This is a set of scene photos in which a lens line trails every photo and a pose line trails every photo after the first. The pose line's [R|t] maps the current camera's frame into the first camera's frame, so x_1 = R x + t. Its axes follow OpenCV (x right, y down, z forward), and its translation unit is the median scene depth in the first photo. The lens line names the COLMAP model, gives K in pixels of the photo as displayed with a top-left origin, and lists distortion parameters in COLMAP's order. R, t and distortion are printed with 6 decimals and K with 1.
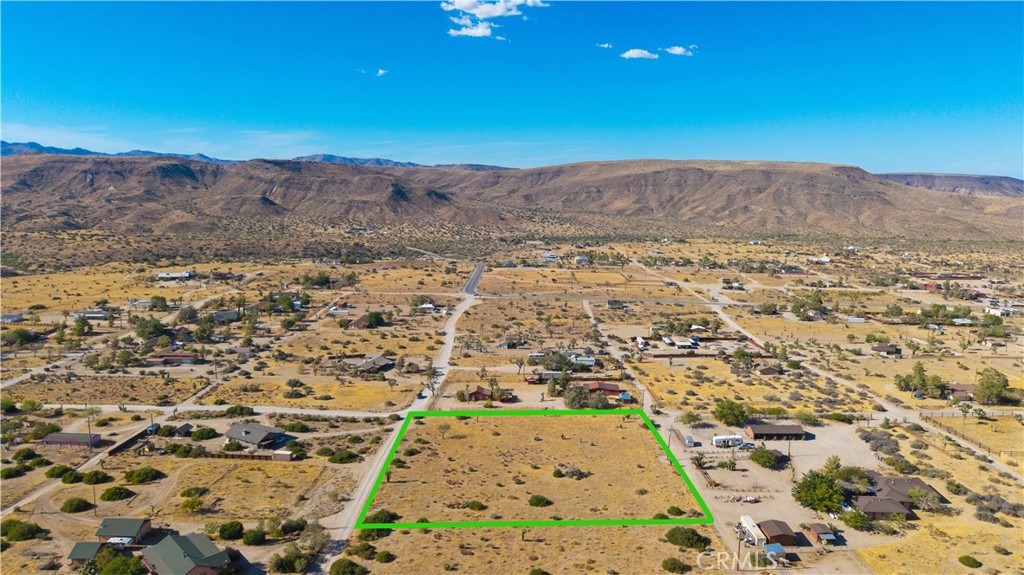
lens RADIAL K [[689.0, 0, 511.2], [0, 689.0, 286.8], [0, 0, 1]] dist [0.038974, -0.039428]
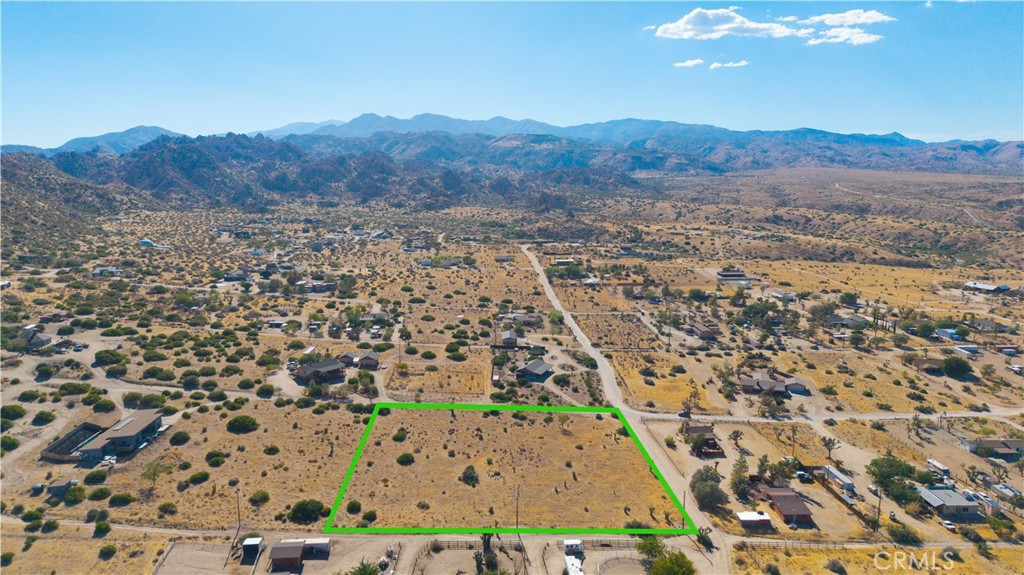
lens RADIAL K [[689.0, 0, 510.4], [0, 689.0, 284.8], [0, 0, 1]] dist [0.038974, -0.039428]
pose [[0.058840, 0.157288, -0.985798, 0.861138], [-0.161321, 0.976028, 0.146100, -0.122444], [0.985146, 0.150433, 0.082803, 0.795907]]
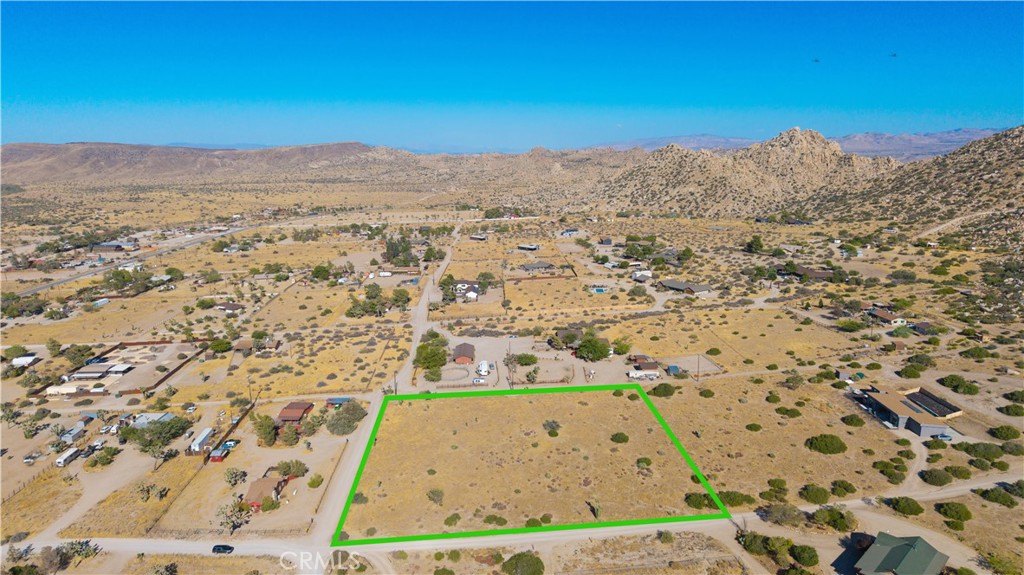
lens RADIAL K [[689.0, 0, 522.9], [0, 689.0, 281.0], [0, 0, 1]] dist [0.038974, -0.039428]
pose [[-0.042506, -0.210458, 0.976678, -0.762137], [0.164304, 0.962780, 0.214614, -0.153074], [-0.985494, 0.169594, -0.006345, 0.862223]]
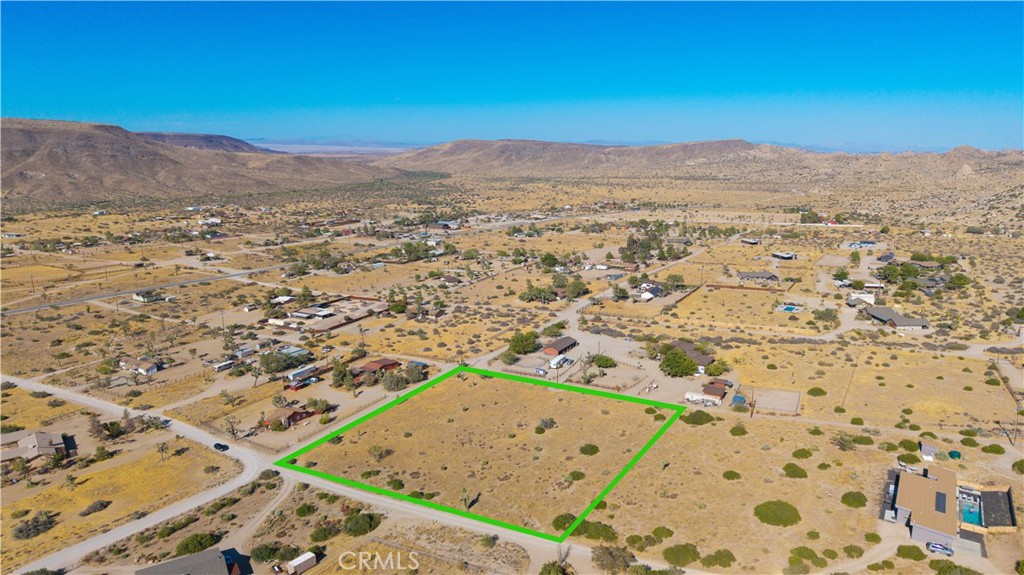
lens RADIAL K [[689.0, 0, 515.5], [0, 689.0, 296.7], [0, 0, 1]] dist [0.038974, -0.039428]
pose [[0.503814, -0.203476, 0.839505, -0.660125], [0.143793, 0.978056, 0.150763, -0.073110], [-0.851760, 0.044759, 0.522017, 0.411513]]
